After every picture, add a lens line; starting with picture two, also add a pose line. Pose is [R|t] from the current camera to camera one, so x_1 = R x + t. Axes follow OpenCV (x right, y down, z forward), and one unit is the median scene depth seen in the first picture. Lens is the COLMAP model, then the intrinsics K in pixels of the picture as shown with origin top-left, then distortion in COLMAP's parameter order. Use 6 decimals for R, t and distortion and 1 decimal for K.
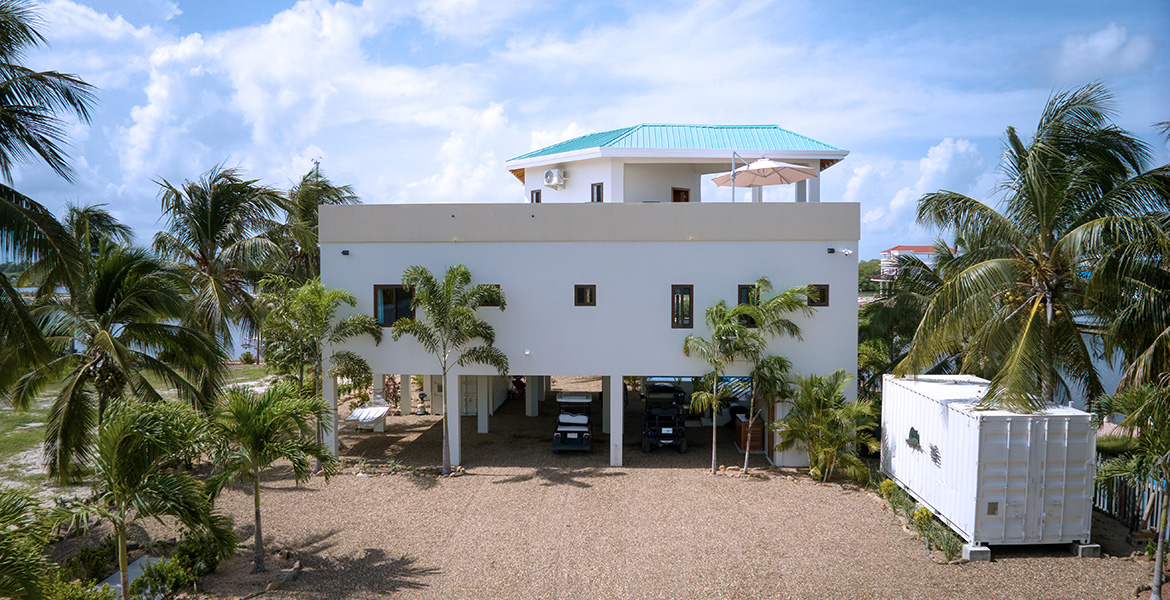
lens RADIAL K [[824.6, 0, 585.0], [0, 824.6, 300.0], [0, 0, 1]] dist [-0.104746, -0.001684]
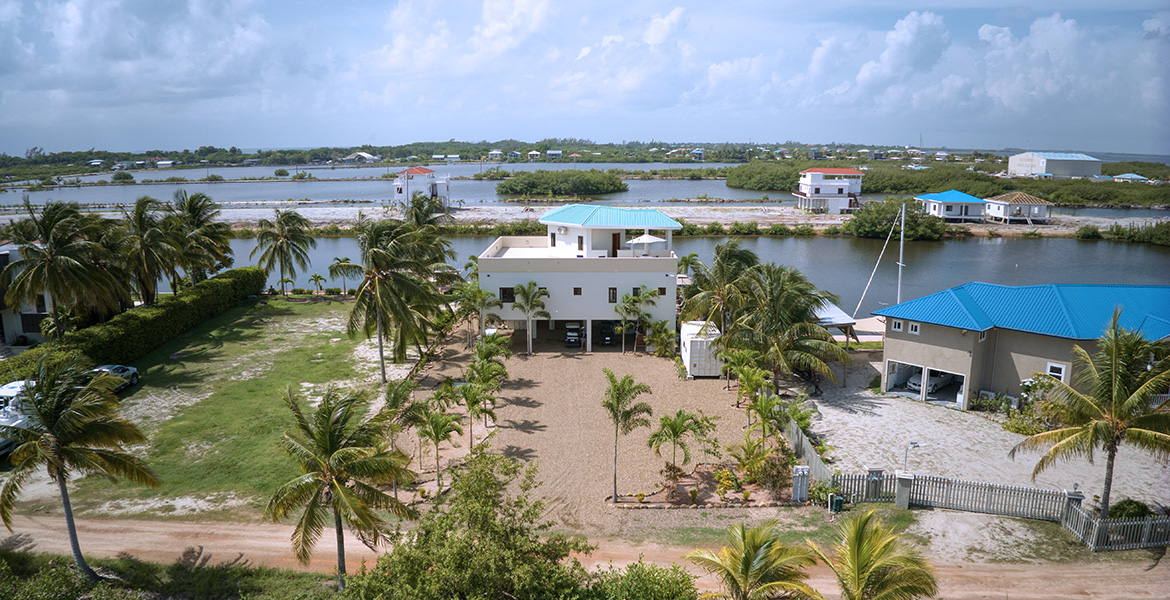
lens RADIAL K [[826.8, 0, 585.9], [0, 826.8, 328.5], [0, 0, 1]] dist [-0.108747, -0.001480]
pose [[0.999139, -0.009243, 0.040454, -0.086486], [0.001424, 0.981938, 0.189200, -0.412402], [-0.041472, -0.188979, 0.981105, -1.764434]]
